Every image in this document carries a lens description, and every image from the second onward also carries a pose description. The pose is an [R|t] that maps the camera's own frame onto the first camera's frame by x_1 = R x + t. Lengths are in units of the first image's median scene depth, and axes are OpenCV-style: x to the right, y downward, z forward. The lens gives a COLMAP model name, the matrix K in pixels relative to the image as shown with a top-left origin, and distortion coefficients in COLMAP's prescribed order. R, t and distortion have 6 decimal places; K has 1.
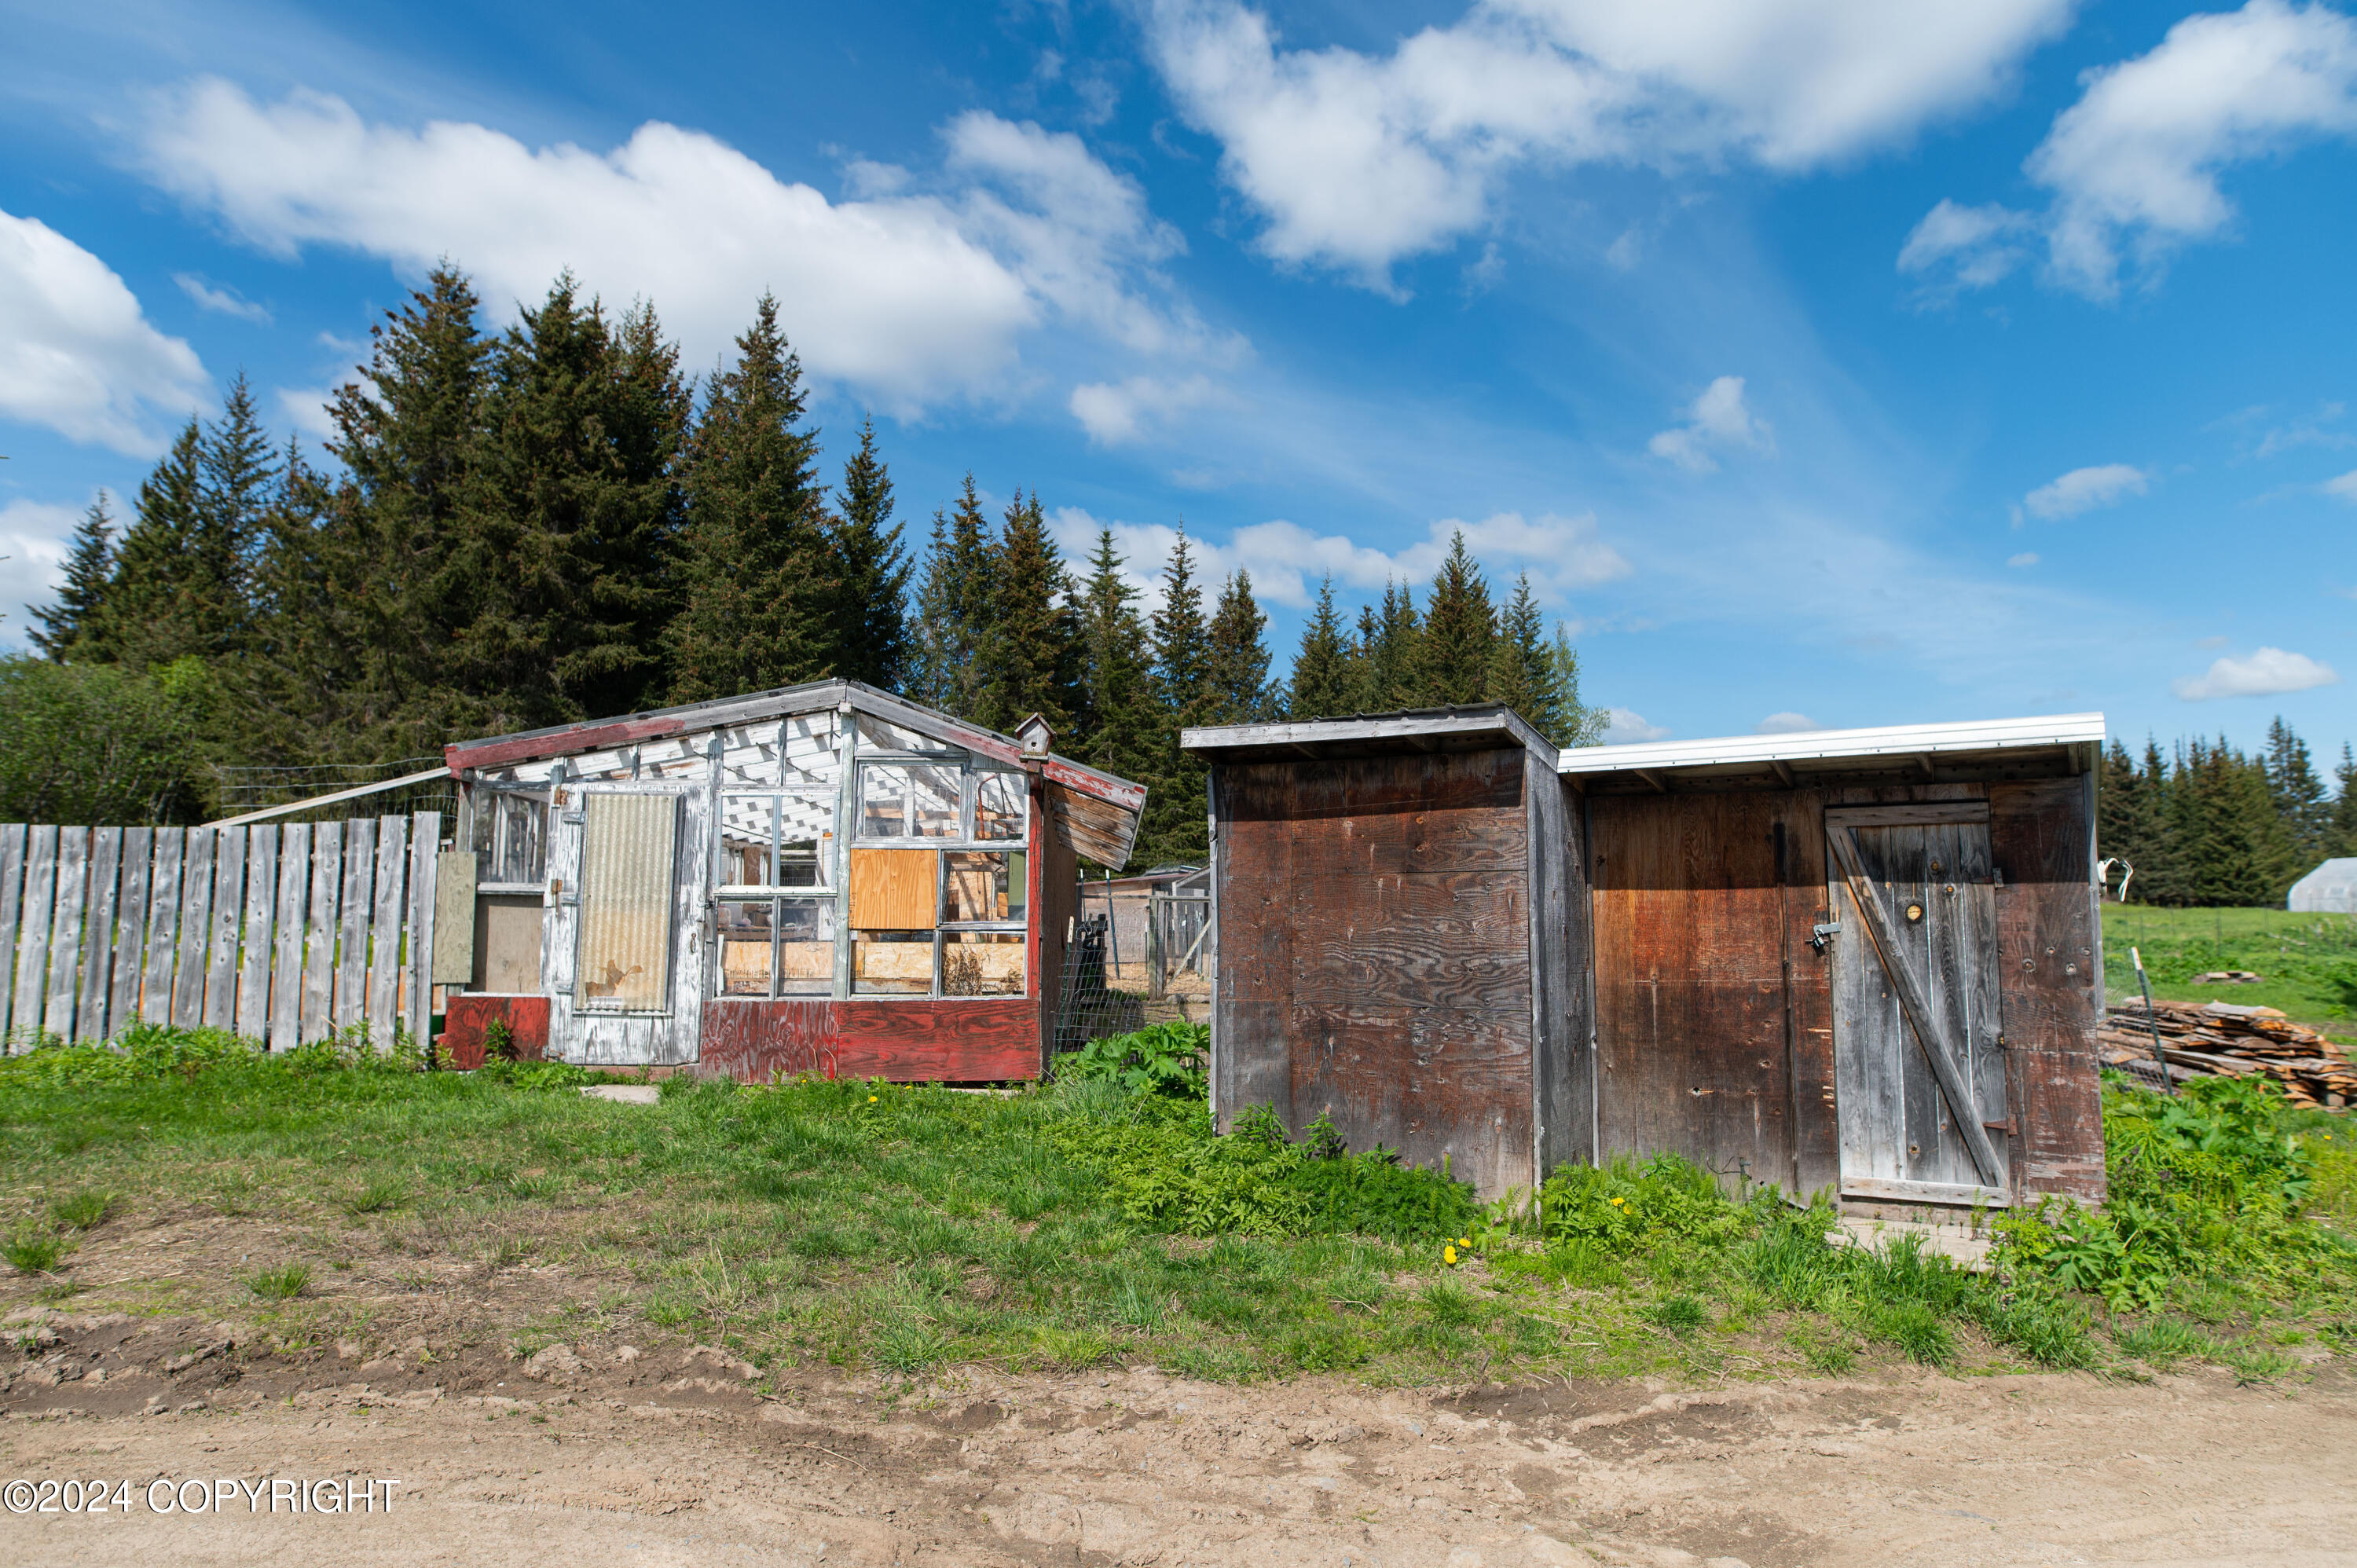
lens RADIAL K [[1345.0, 0, 1178.5], [0, 1345.0, 784.0], [0, 0, 1]] dist [0.001867, -0.000604]
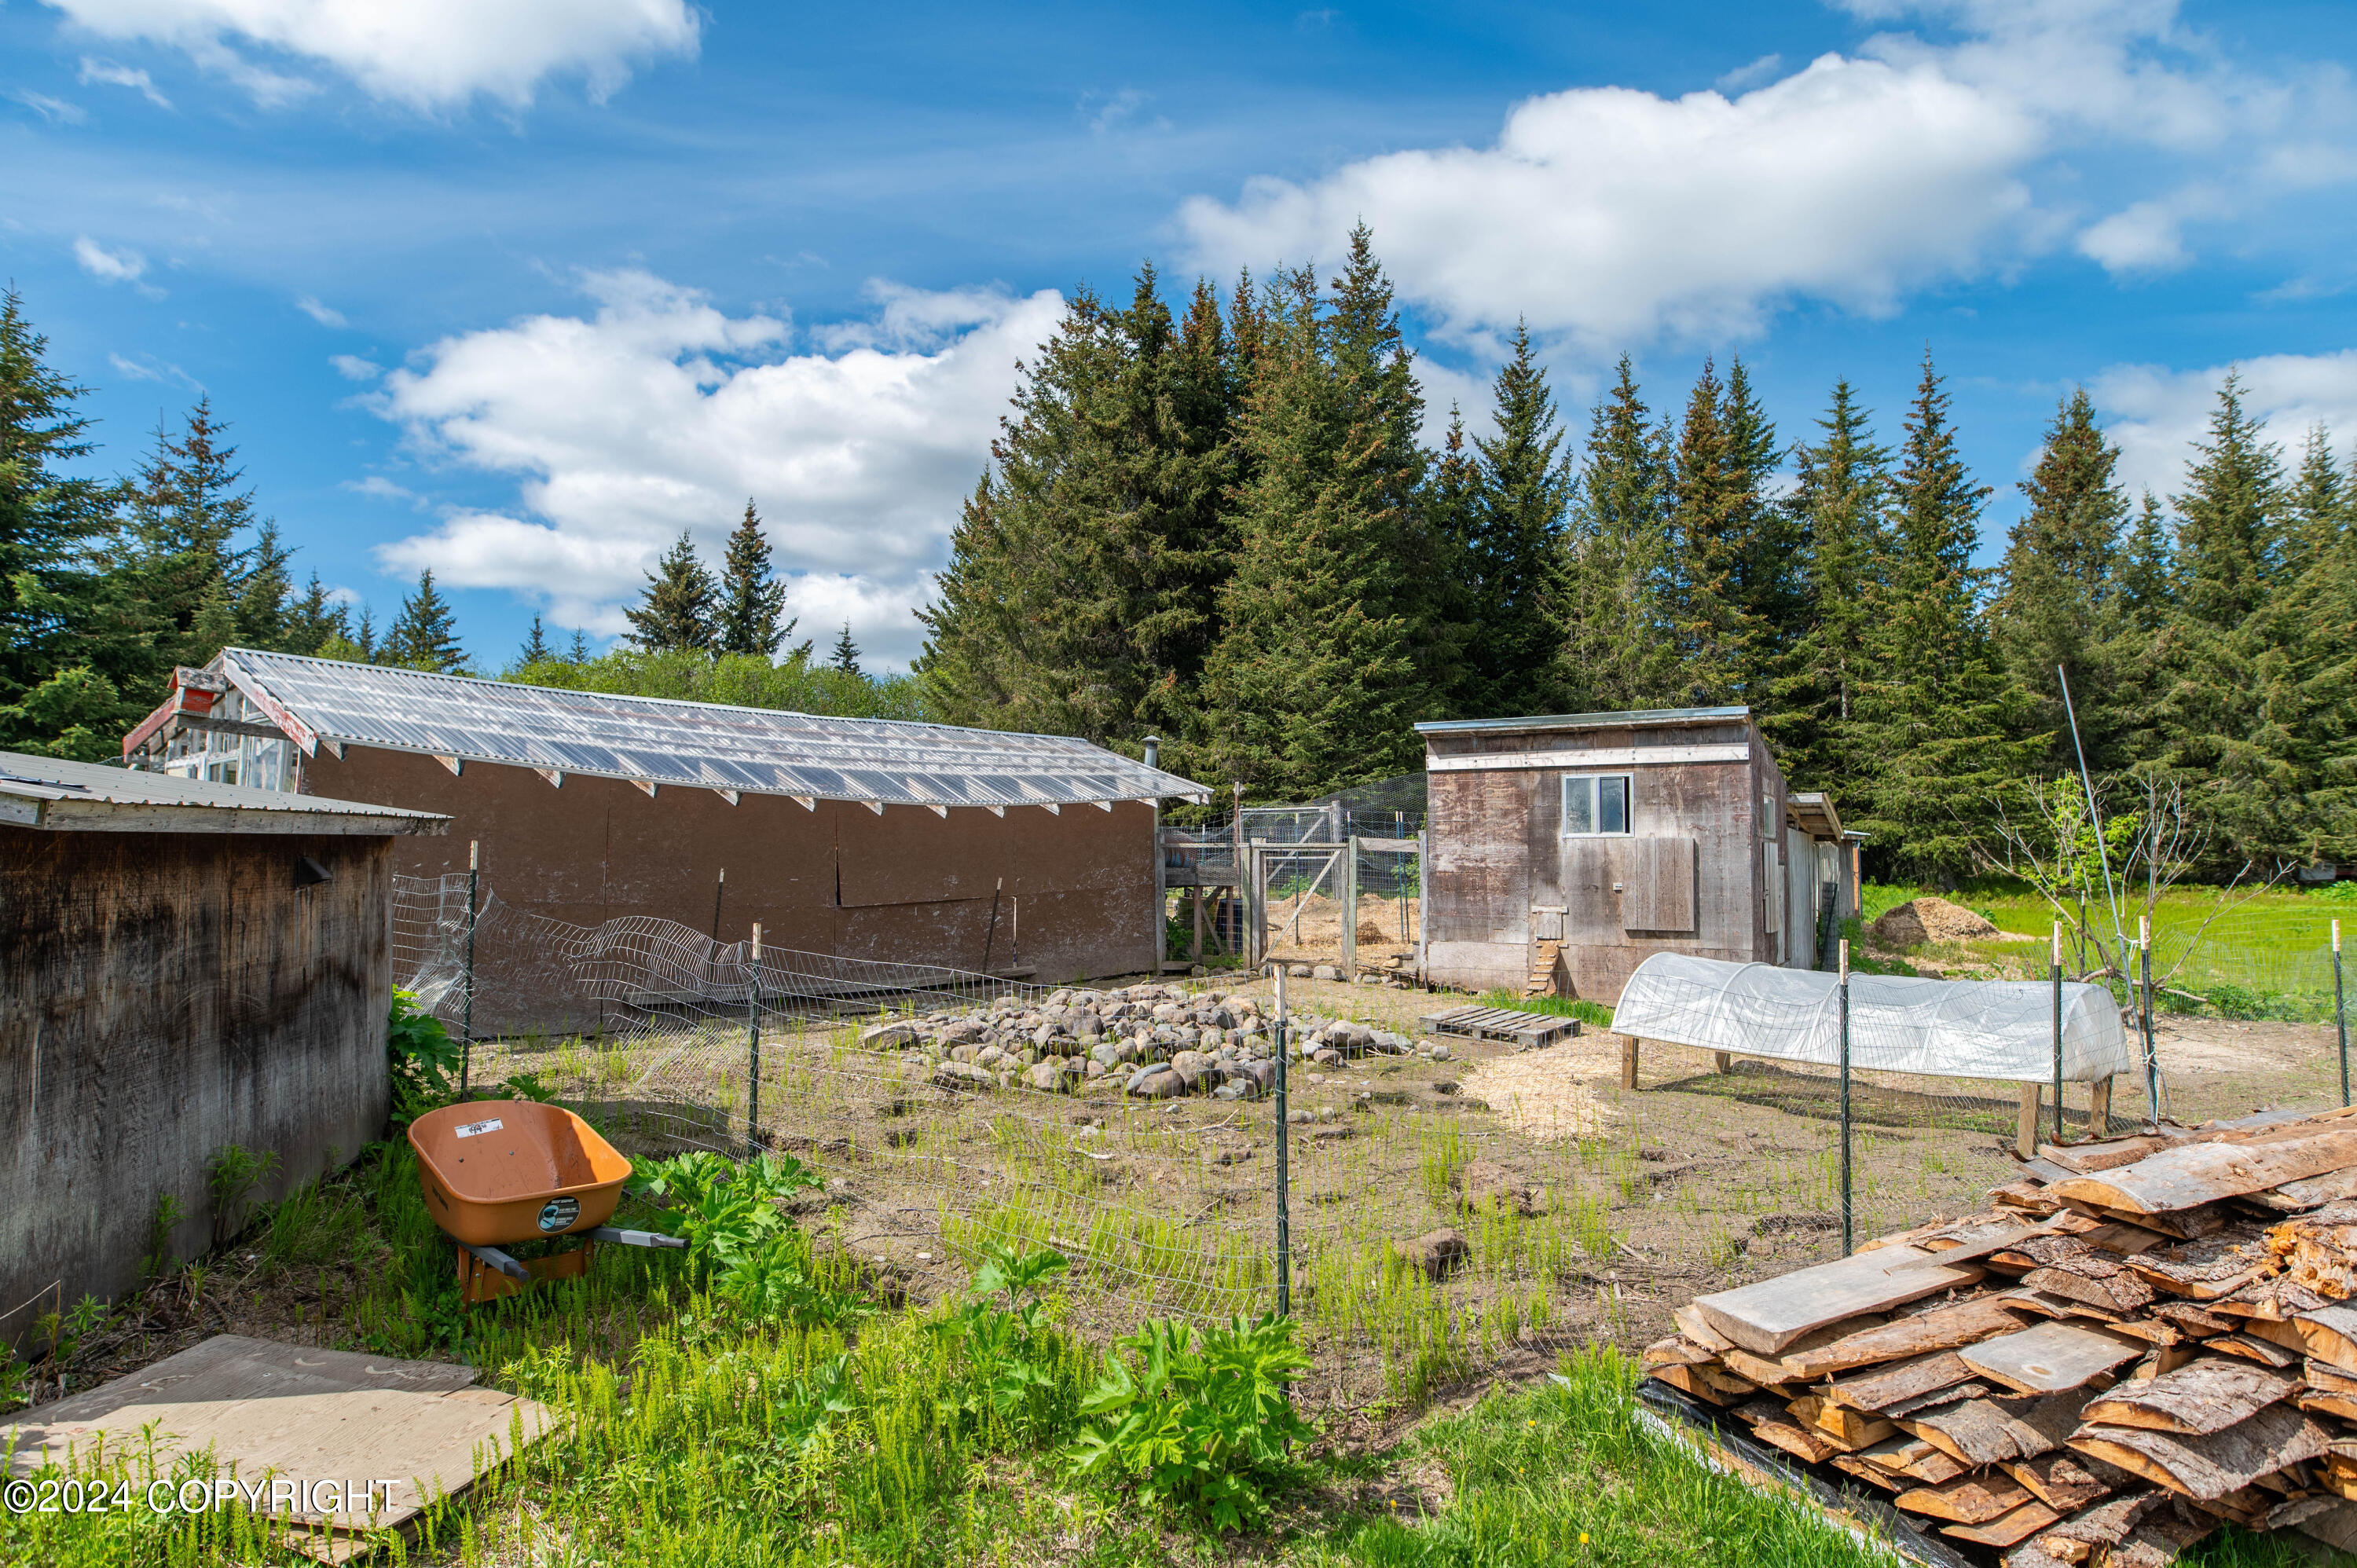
lens RADIAL K [[1345.0, 0, 1178.5], [0, 1345.0, 784.0], [0, 0, 1]] dist [0.001867, -0.000604]
pose [[0.763309, -0.051091, -0.644011, 0.157415], [0.073111, 0.997295, 0.007535, 0.014642], [0.641884, -0.052836, 0.764979, 0.133254]]
